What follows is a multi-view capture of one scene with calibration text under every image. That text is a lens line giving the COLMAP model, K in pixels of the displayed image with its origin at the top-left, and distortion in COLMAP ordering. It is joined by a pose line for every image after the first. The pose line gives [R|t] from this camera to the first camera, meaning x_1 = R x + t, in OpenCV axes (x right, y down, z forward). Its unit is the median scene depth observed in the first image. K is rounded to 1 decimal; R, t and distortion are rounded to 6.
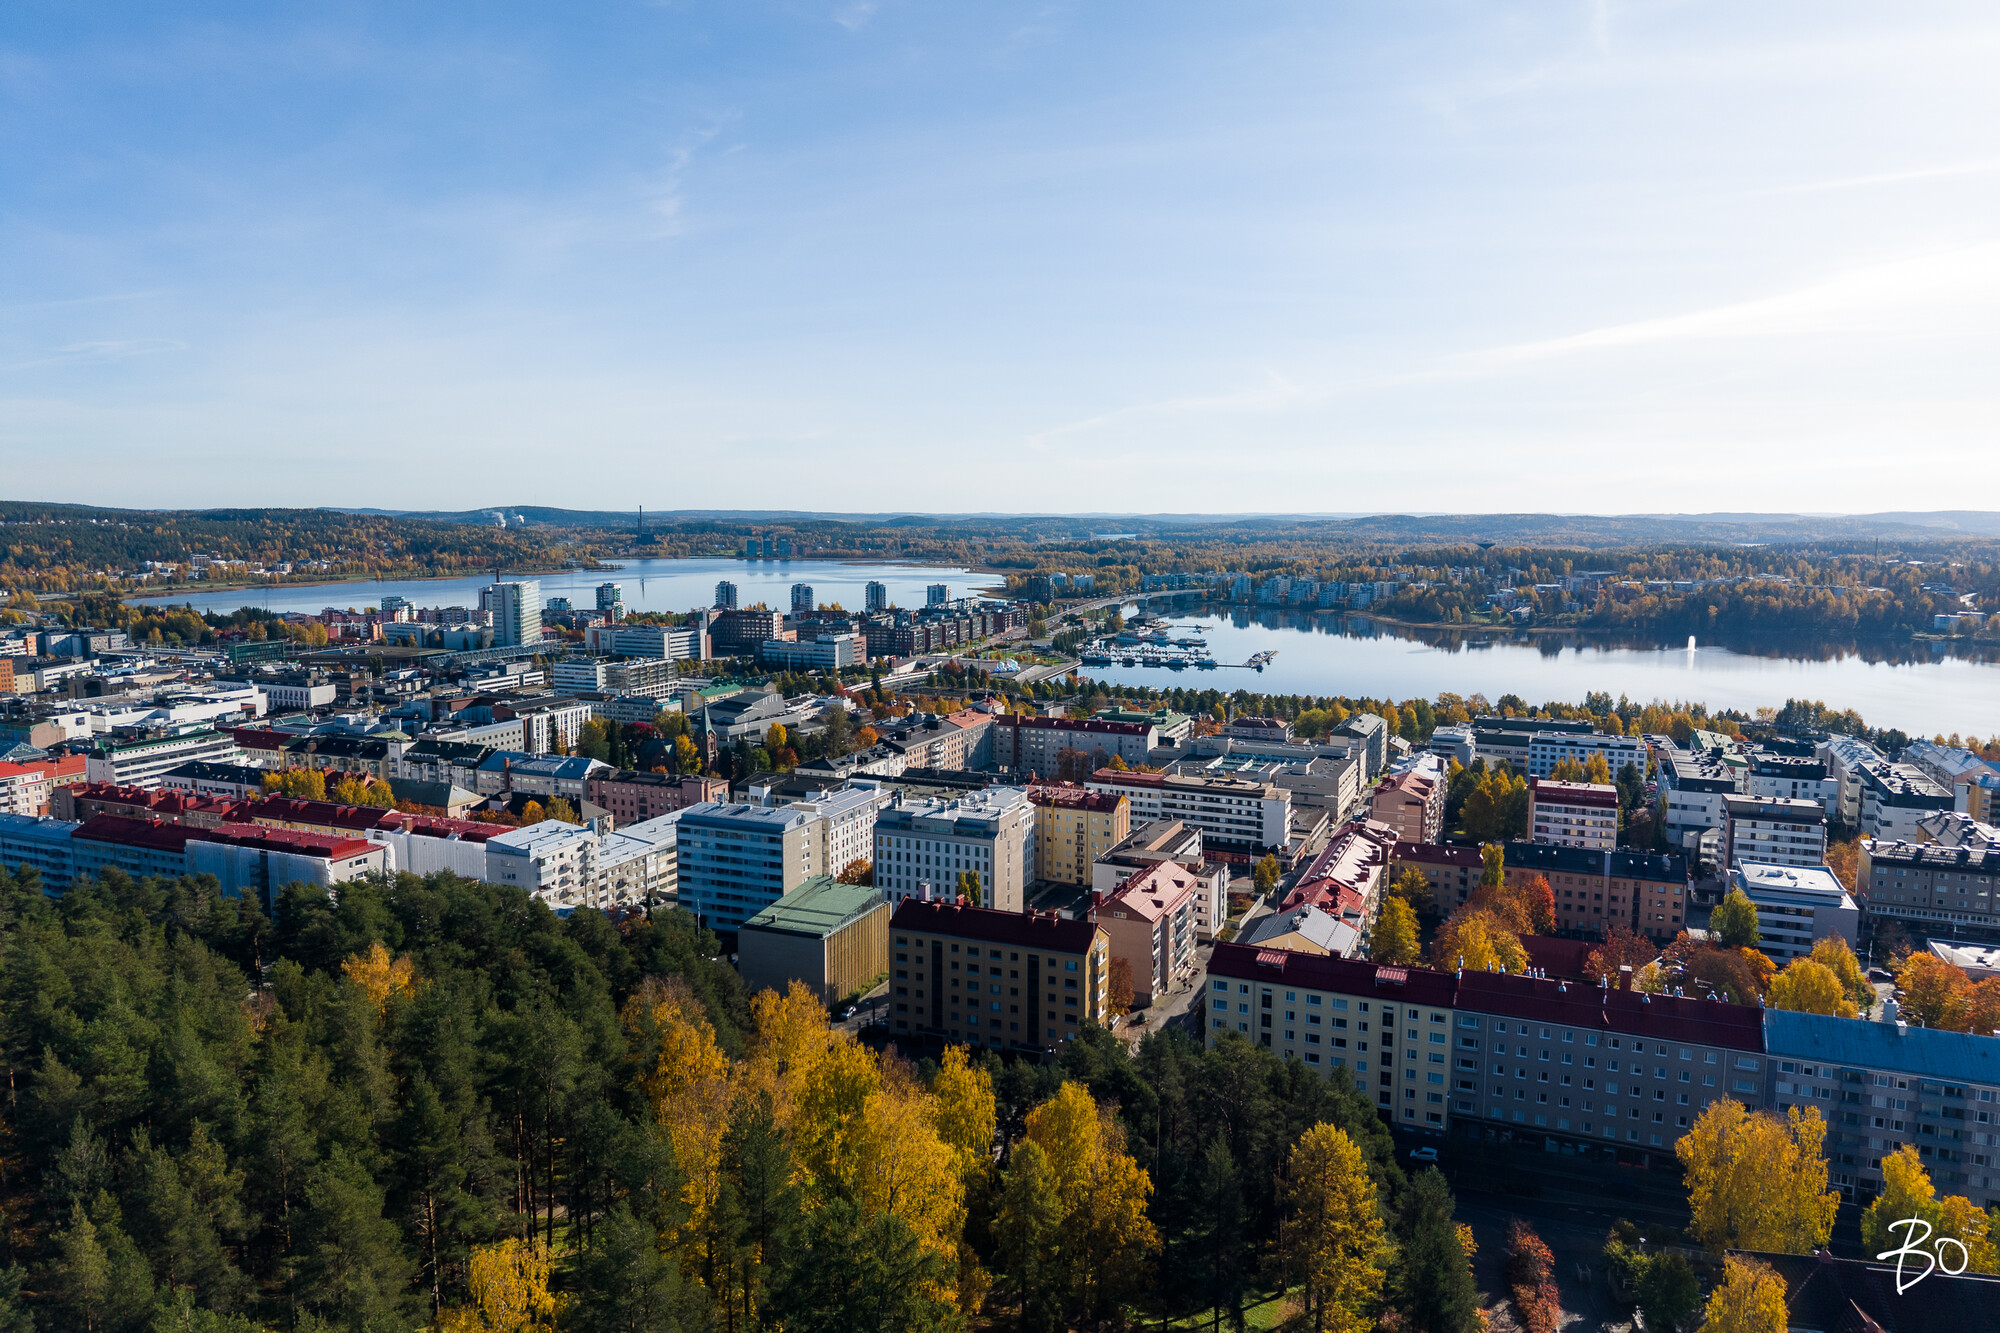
lens RADIAL K [[1327.4, 0, 1000.0], [0, 1327.4, 666.5], [0, 0, 1]] dist [0.037249, -0.048984]
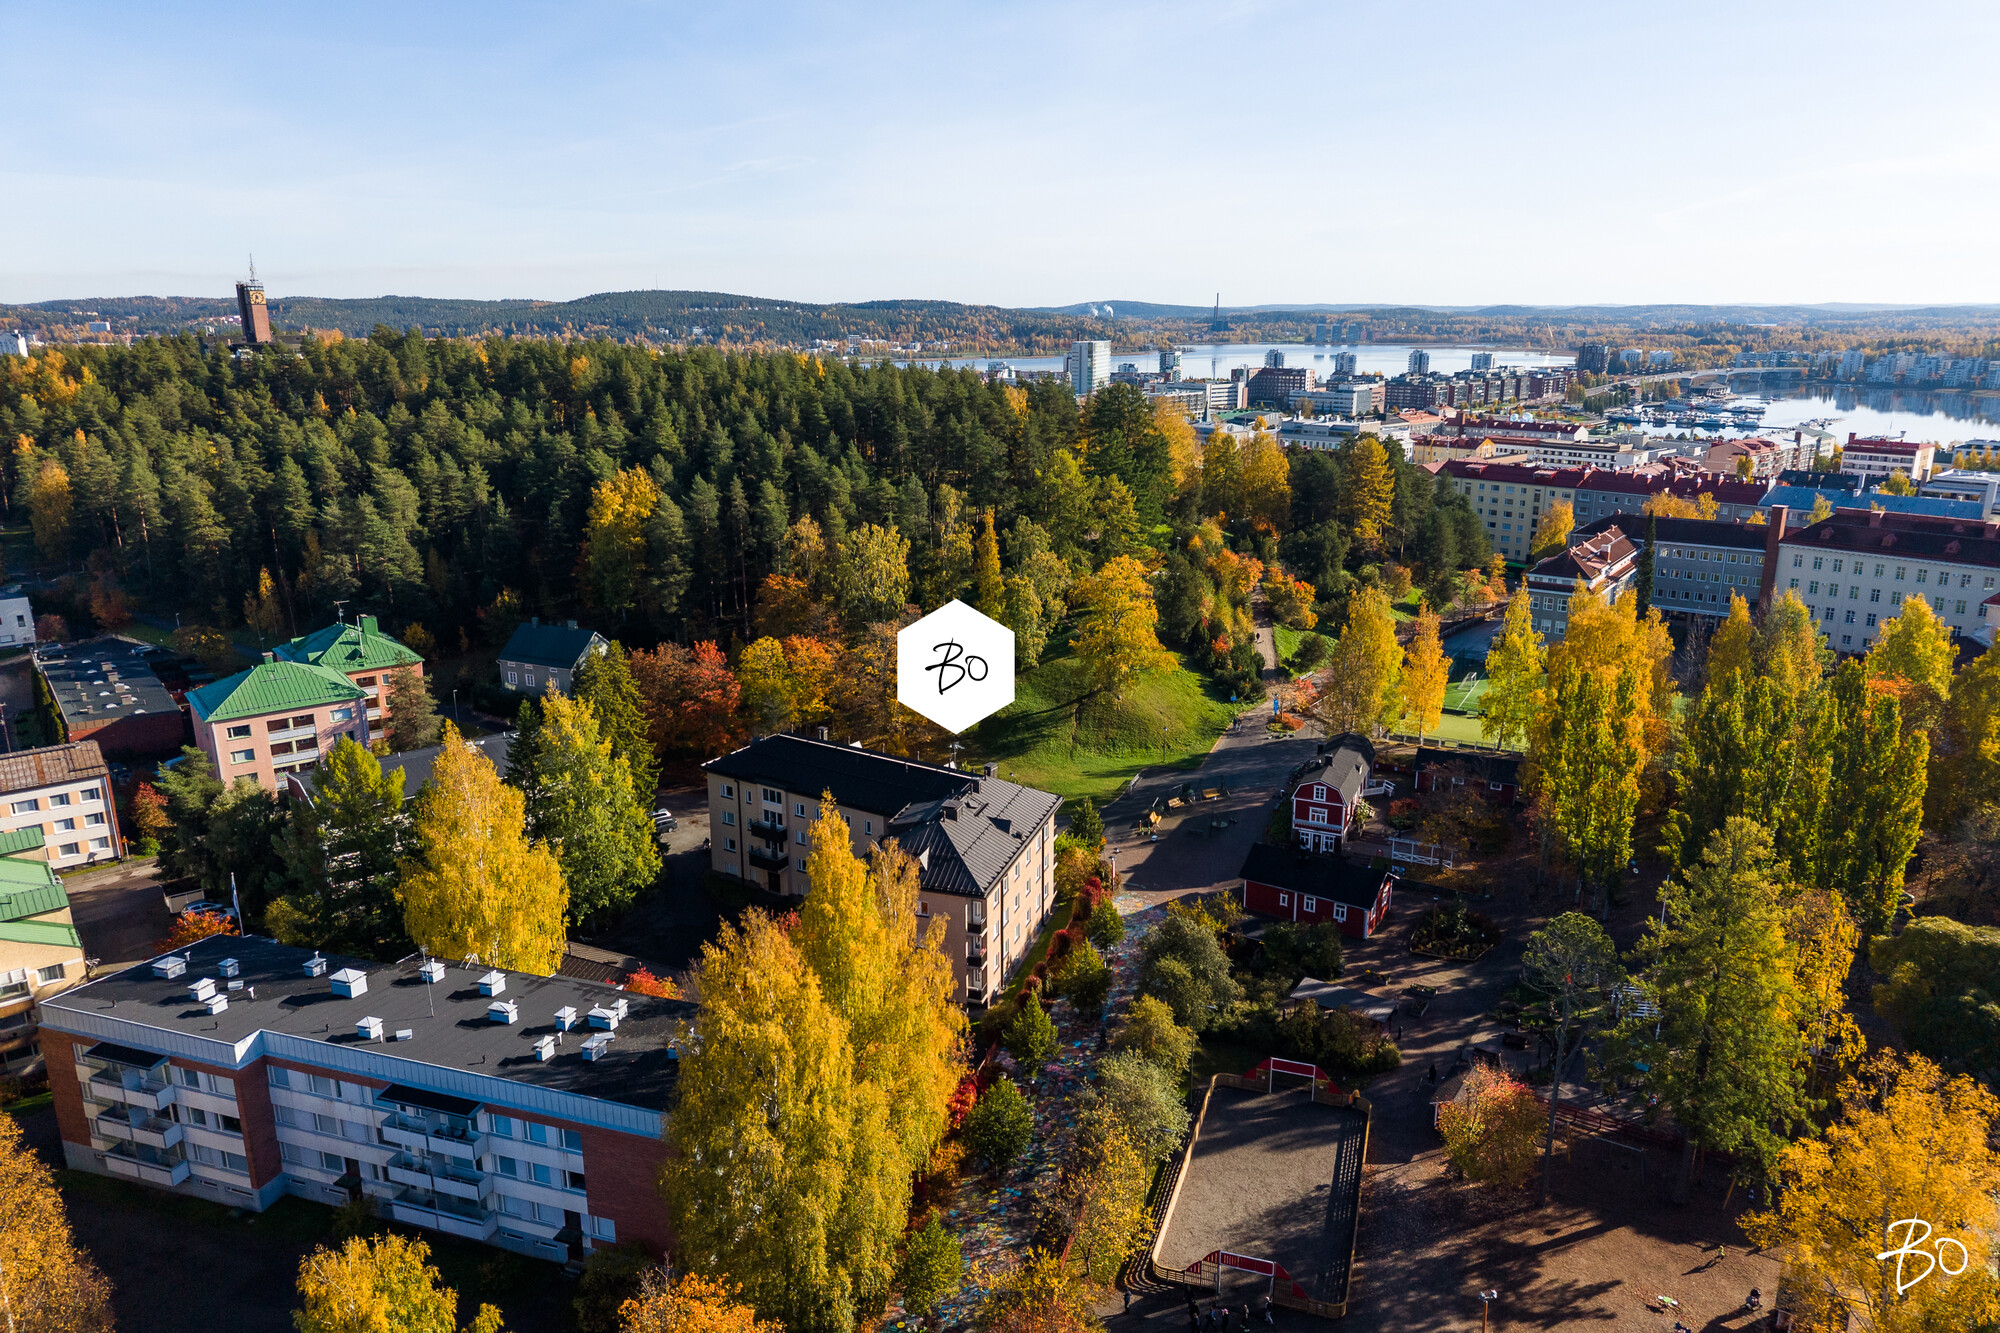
lens RADIAL K [[1327.4, 0, 1000.0], [0, 1327.4, 666.5], [0, 0, 1]] dist [0.037249, -0.048984]
pose [[0.910805, 0.100150, -0.400504, 0.042612], [-0.040792, 0.987214, 0.154095, 0.028349], [0.410816, -0.124013, 0.903245, -0.089035]]
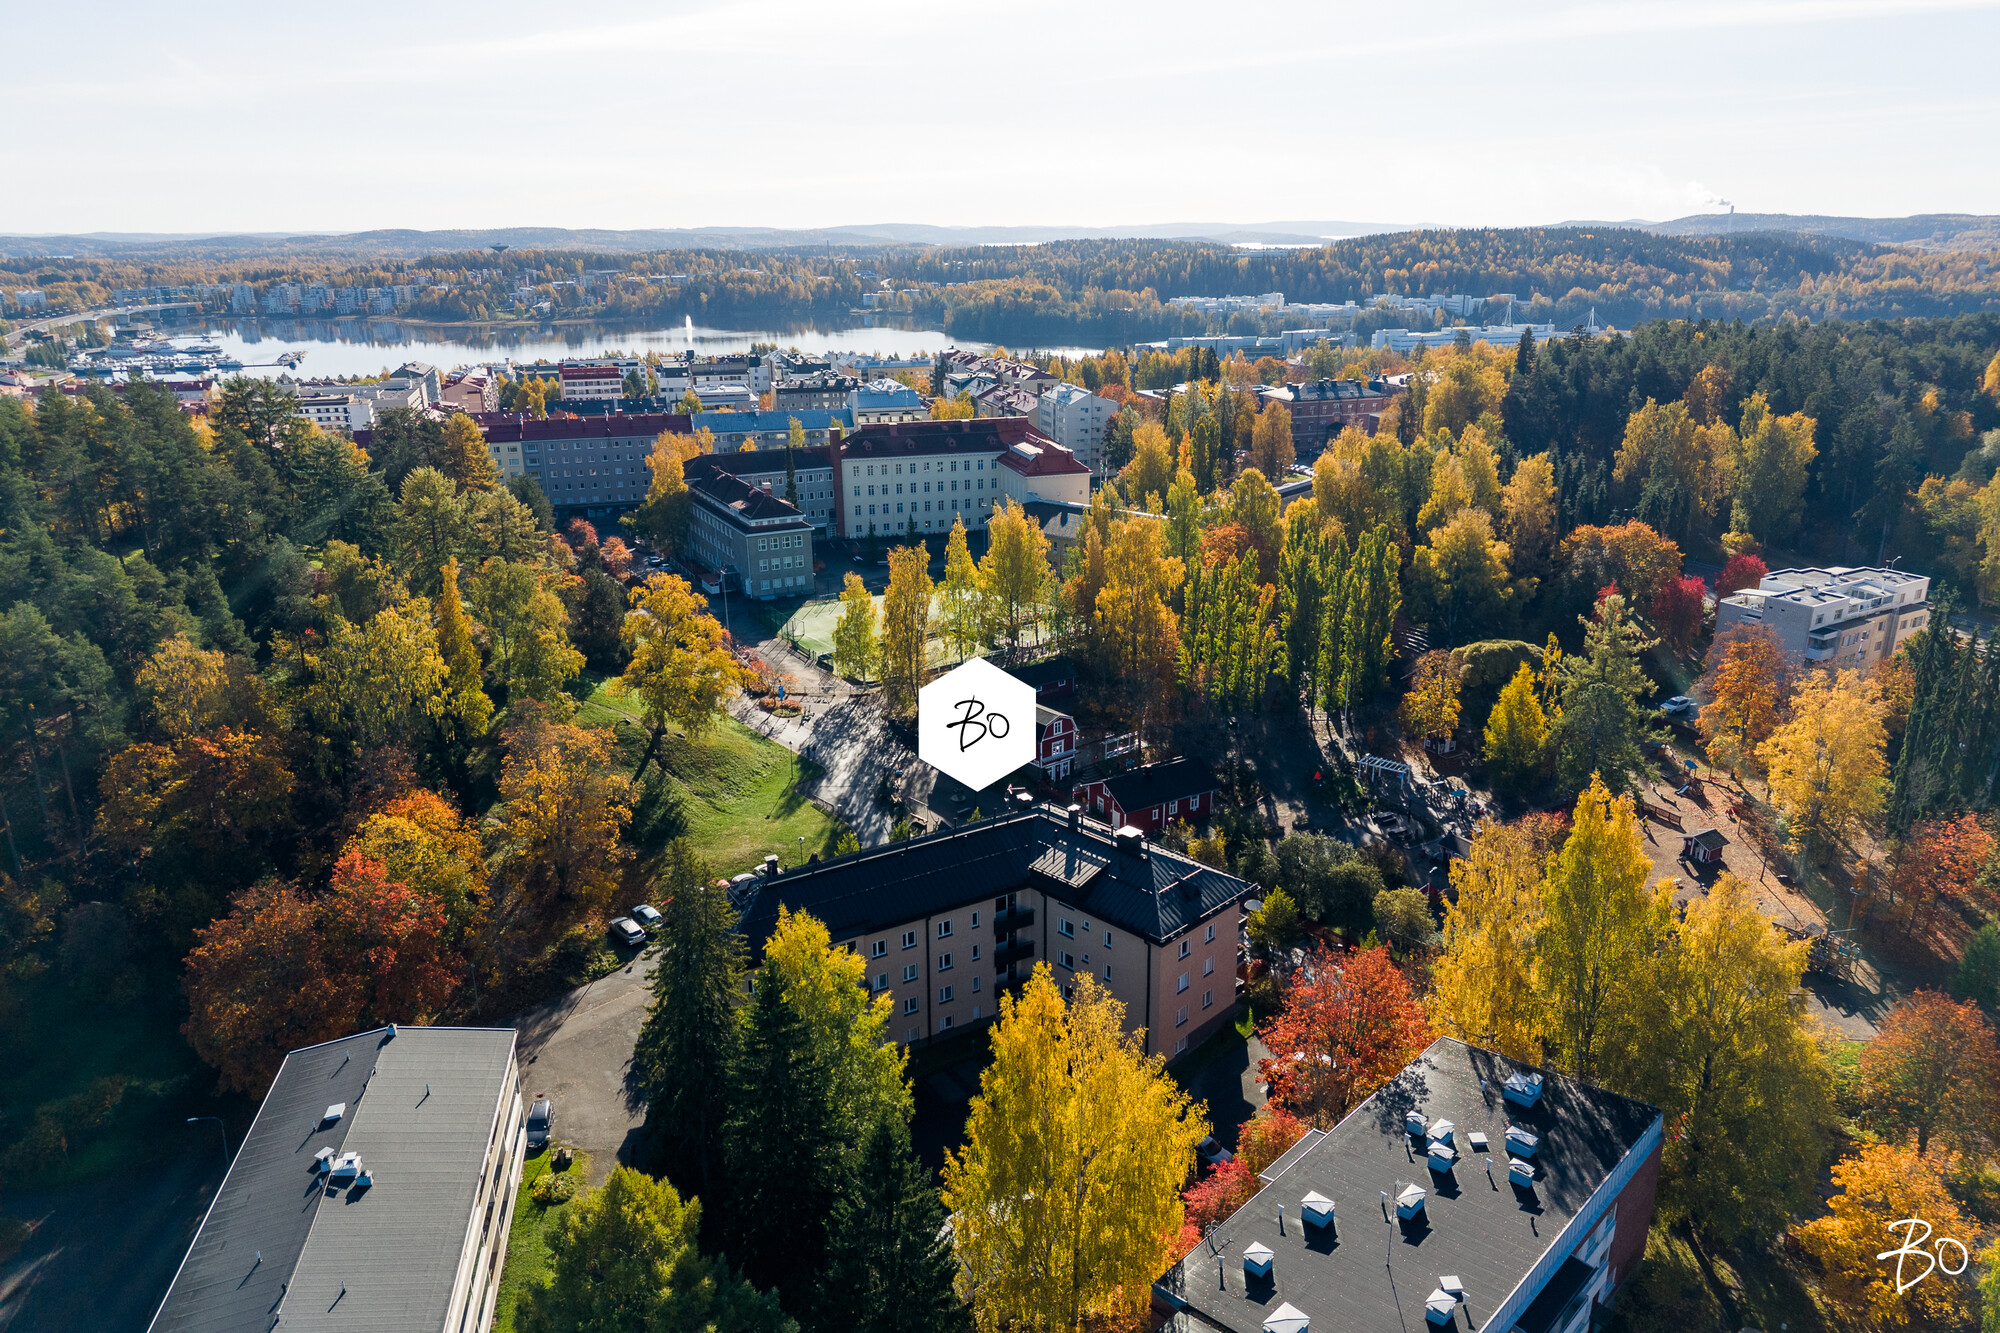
lens RADIAL K [[1327.4, 0, 1000.0], [0, 1327.4, 666.5], [0, 0, 1]] dist [0.037249, -0.048984]
pose [[0.769527, -0.208477, 0.603627, -0.028437], [0.084189, 0.970082, 0.227714, 0.022949], [-0.633040, -0.124413, 0.764056, -0.073356]]
